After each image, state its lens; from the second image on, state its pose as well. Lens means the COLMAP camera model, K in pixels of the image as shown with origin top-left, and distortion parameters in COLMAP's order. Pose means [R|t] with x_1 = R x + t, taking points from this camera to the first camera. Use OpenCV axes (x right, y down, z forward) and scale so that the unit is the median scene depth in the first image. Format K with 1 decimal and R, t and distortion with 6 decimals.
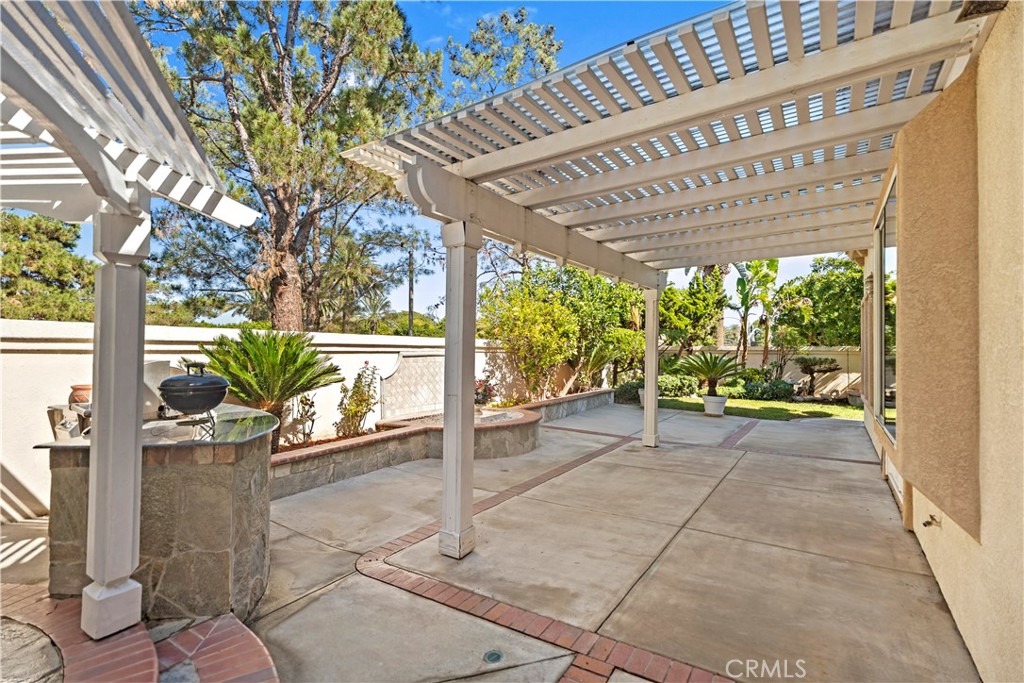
lens RADIAL K [[463.7, 0, 509.0], [0, 463.7, 343.5], [0, 0, 1]] dist [0.001423, 0.001715]
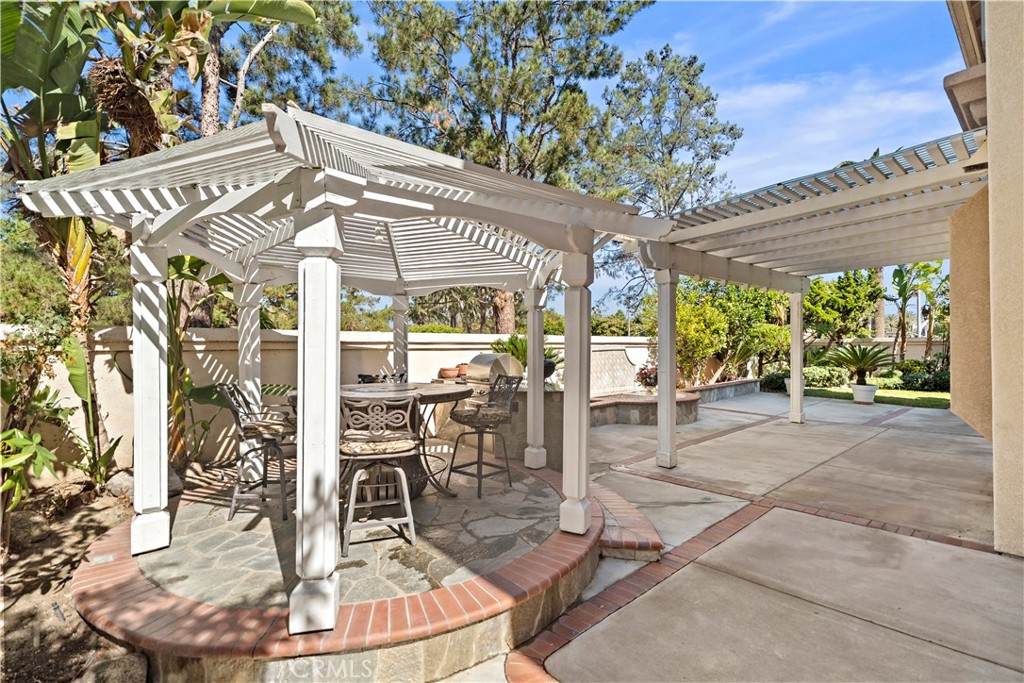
lens RADIAL K [[463.7, 0, 515.5], [0, 463.7, 345.4], [0, 0, 1]] dist [0.001423, 0.001715]
pose [[0.968720, -0.015449, -0.247674, -0.063487], [0.018513, 0.999778, 0.010047, -0.003556], [0.247464, -0.014318, 0.968791, -0.218215]]
